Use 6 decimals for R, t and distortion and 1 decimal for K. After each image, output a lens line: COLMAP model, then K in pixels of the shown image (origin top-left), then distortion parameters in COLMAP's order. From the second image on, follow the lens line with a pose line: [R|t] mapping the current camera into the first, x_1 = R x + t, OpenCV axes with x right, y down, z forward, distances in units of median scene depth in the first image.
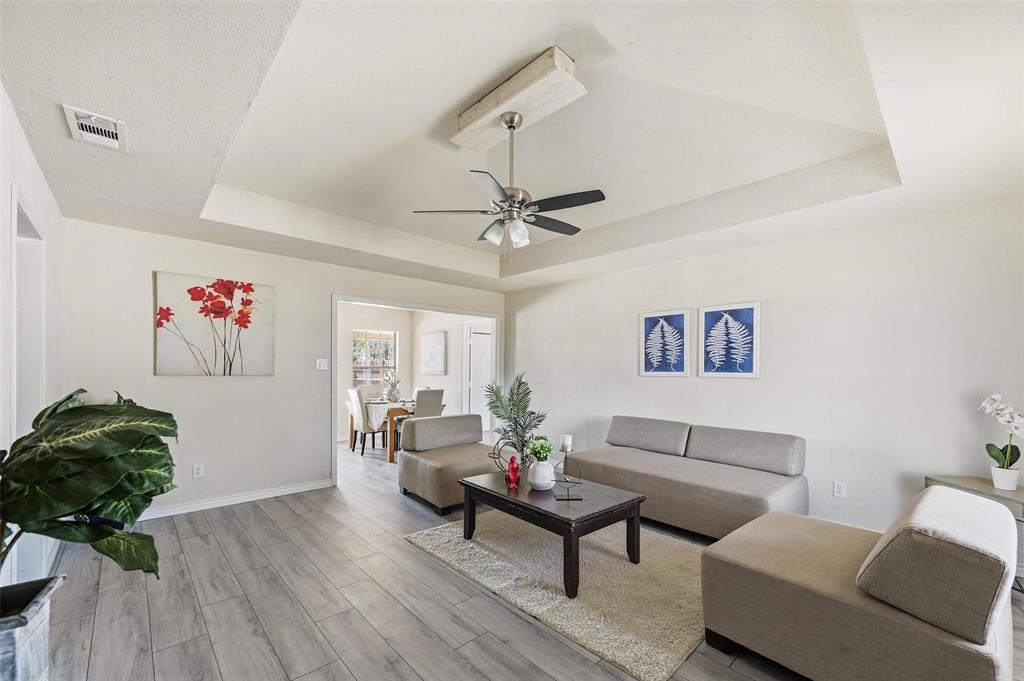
lens RADIAL K [[416.0, 0, 512.7], [0, 416.0, 367.8], [0, 0, 1]] dist [0.001075, 0.000607]
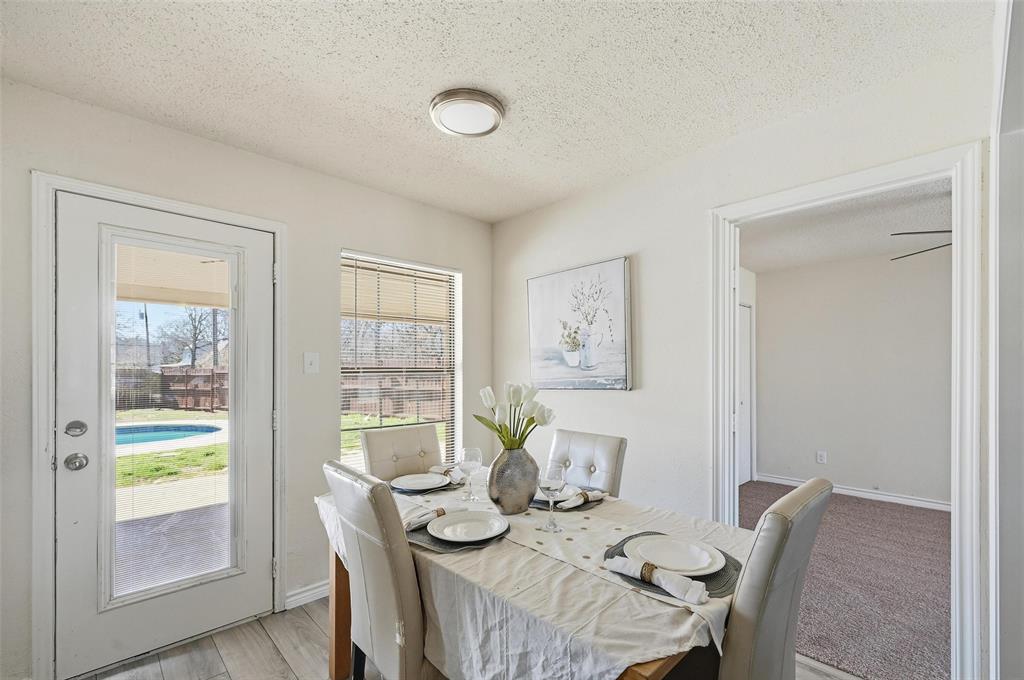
lens RADIAL K [[431.0, 0, 506.0], [0, 431.0, 369.3], [0, 0, 1]] dist [-0.000373, 0.000036]
pose [[0.999934, -0.003522, 0.010900, -0.259890], [0.003539, 0.999993, -0.001526, 0.001118], [-0.010895, 0.001565, 0.999939, 0.662761]]
